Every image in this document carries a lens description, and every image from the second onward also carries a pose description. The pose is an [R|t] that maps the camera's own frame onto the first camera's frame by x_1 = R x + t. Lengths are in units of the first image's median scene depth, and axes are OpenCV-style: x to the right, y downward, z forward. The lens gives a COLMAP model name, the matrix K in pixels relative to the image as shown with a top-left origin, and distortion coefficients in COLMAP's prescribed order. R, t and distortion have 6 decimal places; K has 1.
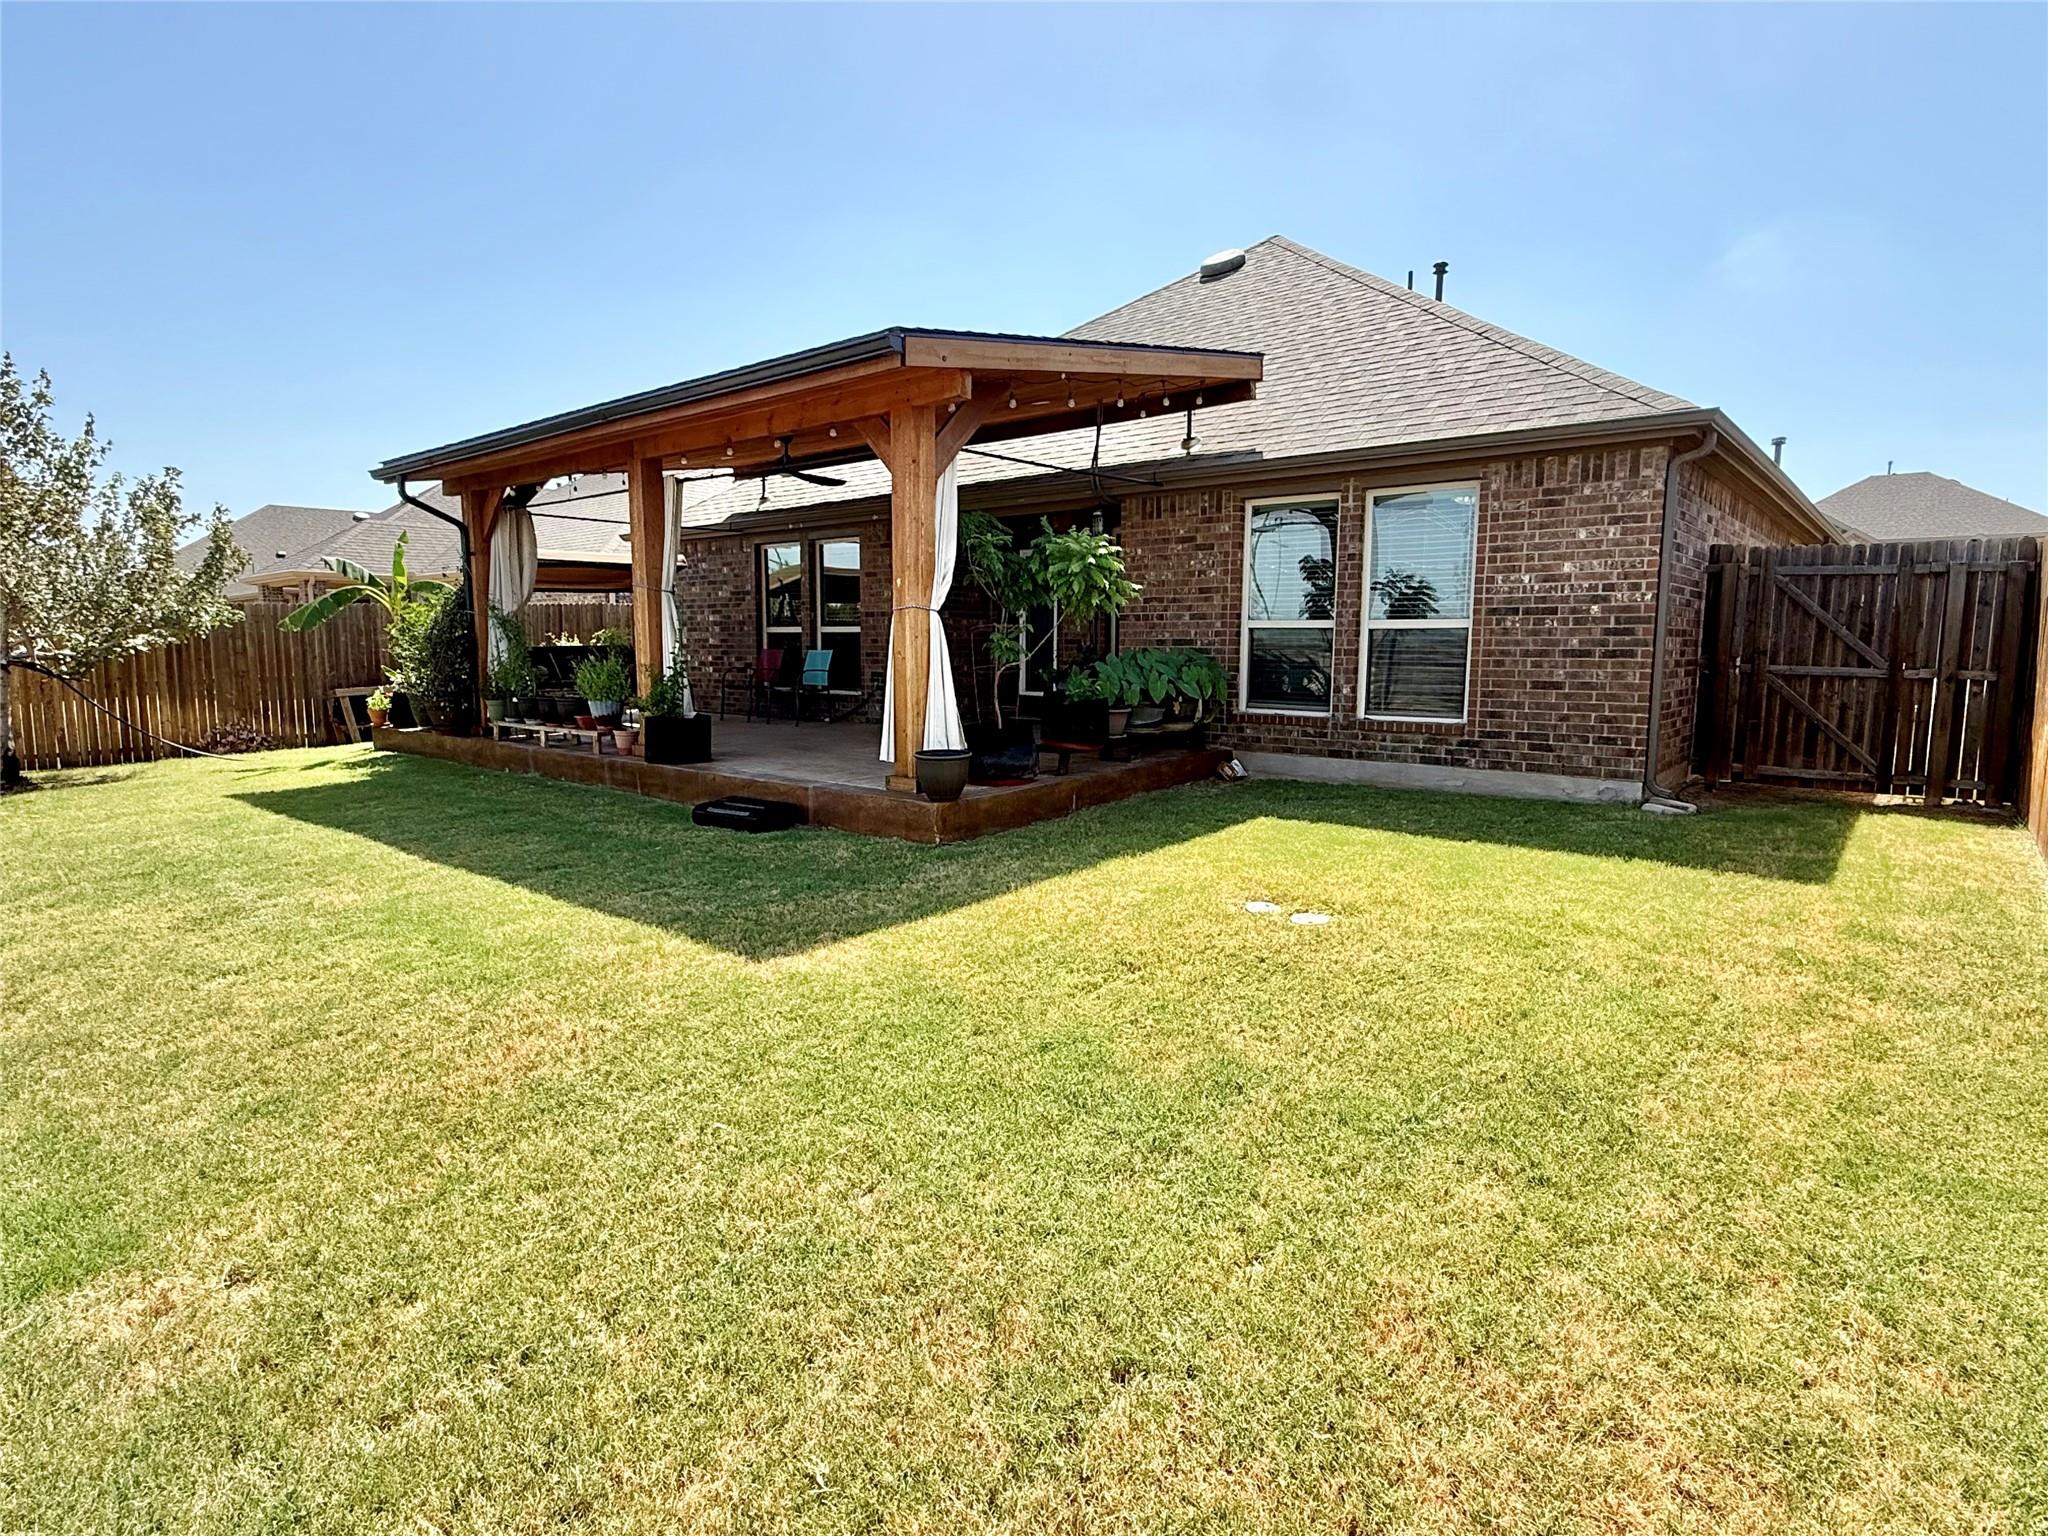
lens RADIAL K [[1084.8, 0, 1027.9], [0, 1084.8, 768.5], [0, 0, 1]] dist [0.001967, 0.000028]
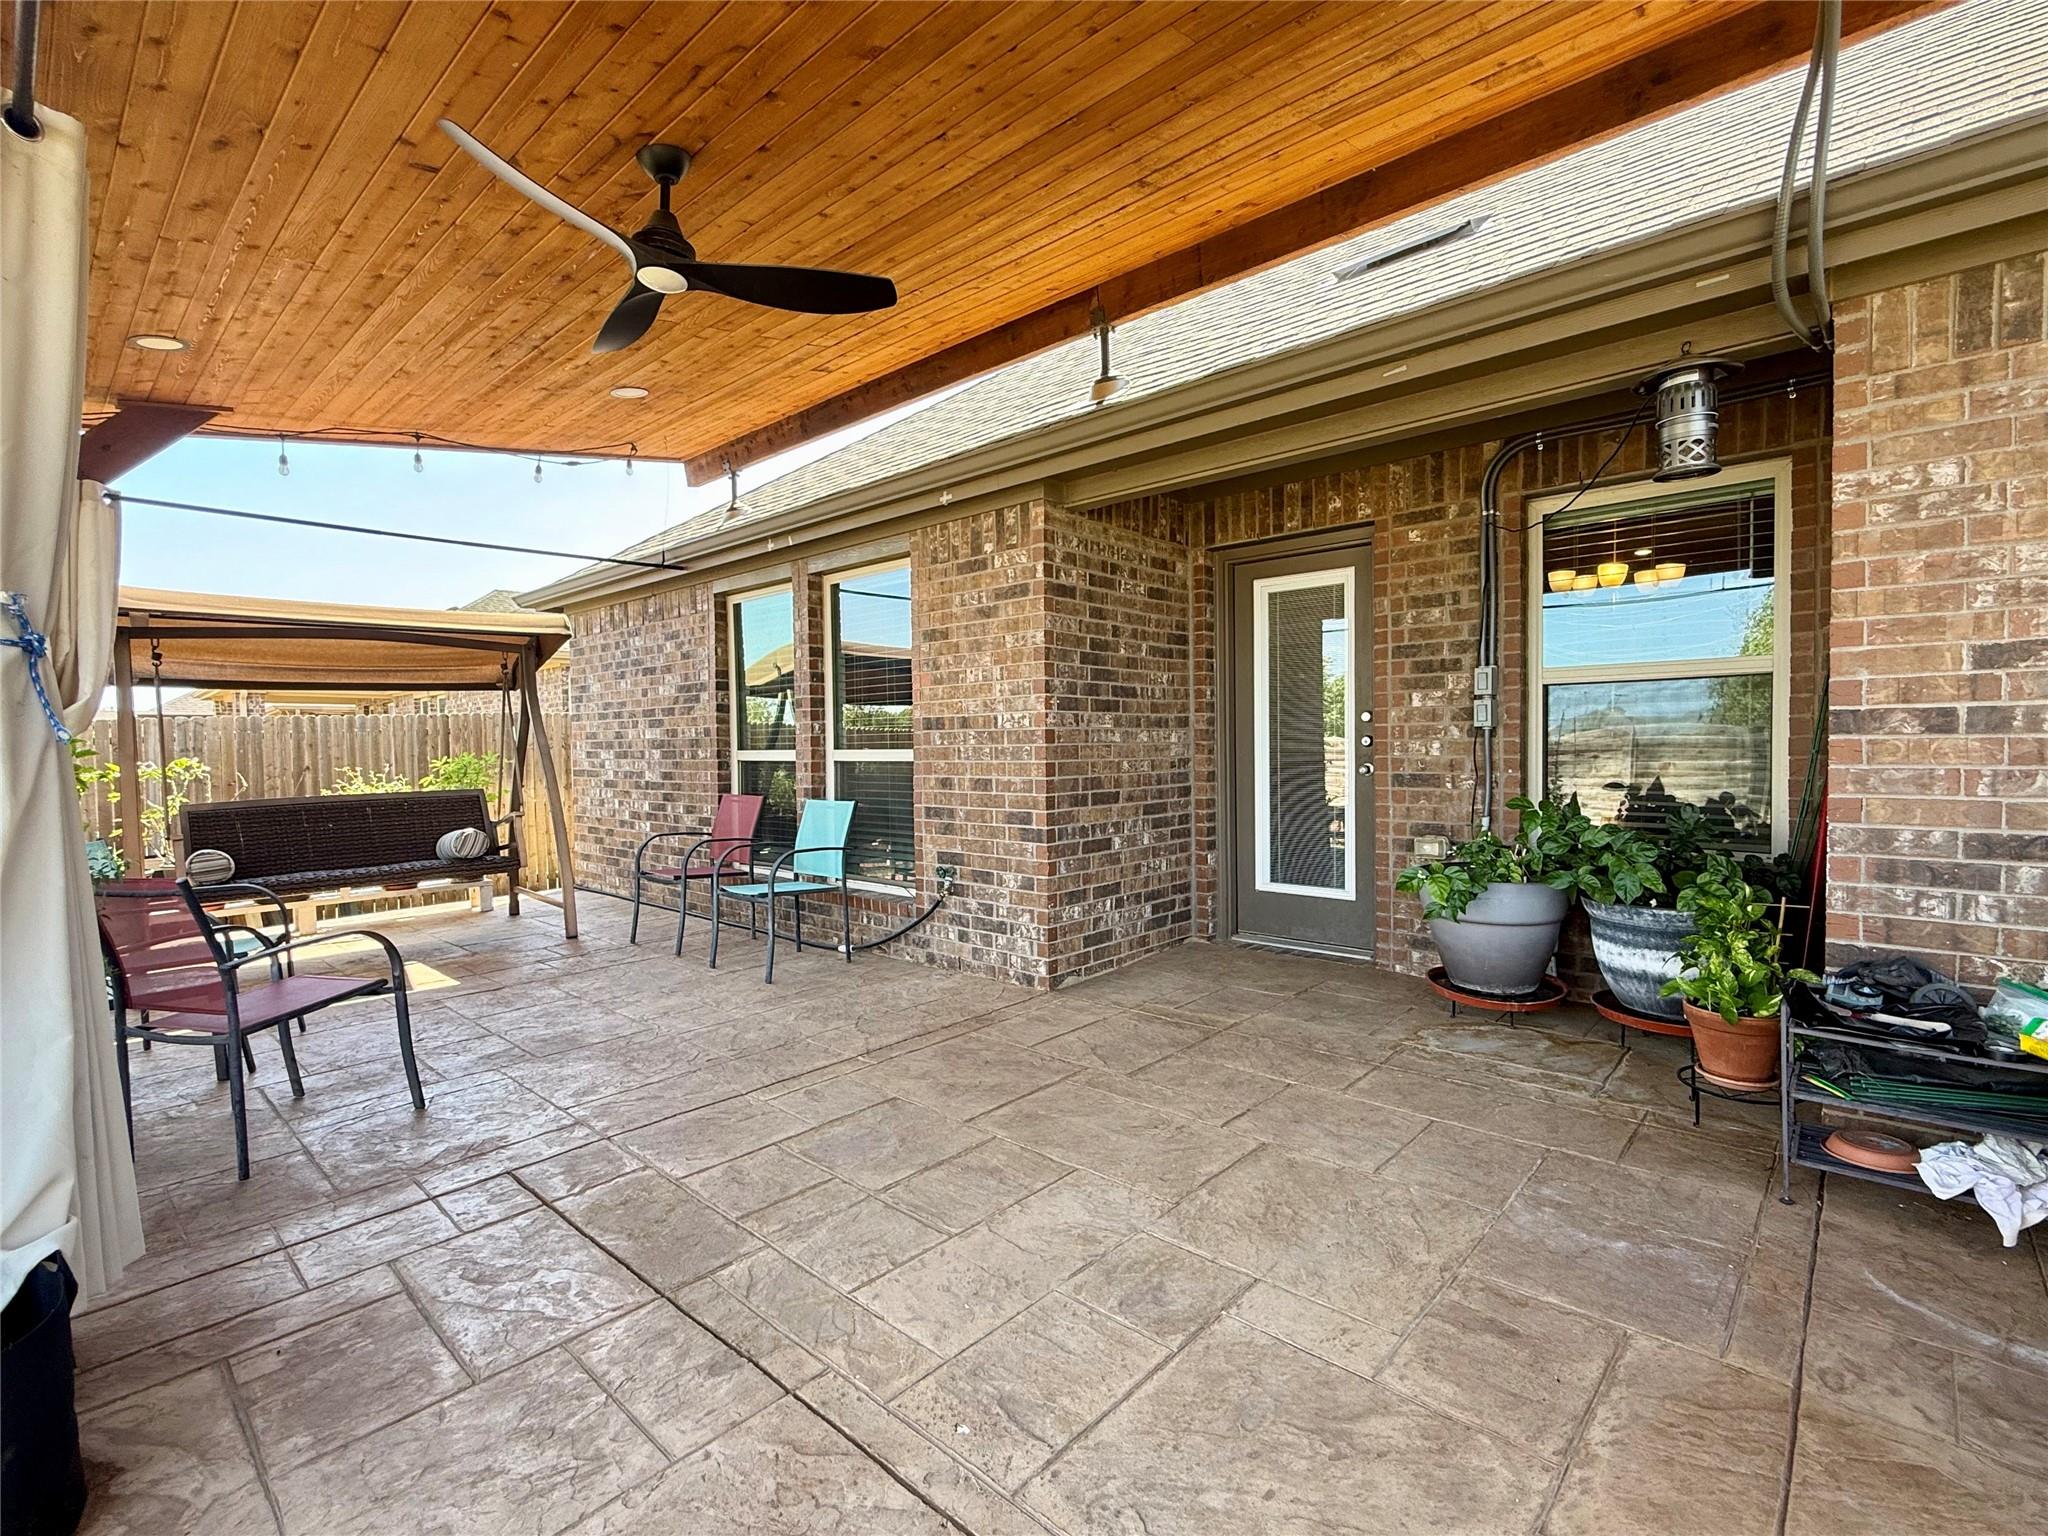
lens RADIAL K [[948.6, 0, 1024.8], [0, 948.6, 767.0], [0, 0, 1]] dist [-0.001196, -0.000028]
pose [[0.998774, -0.015506, -0.047011, -0.085732], [0.011195, 0.995824, -0.090601, -0.083695], [0.048219, 0.089964, 0.994777, 0.582243]]
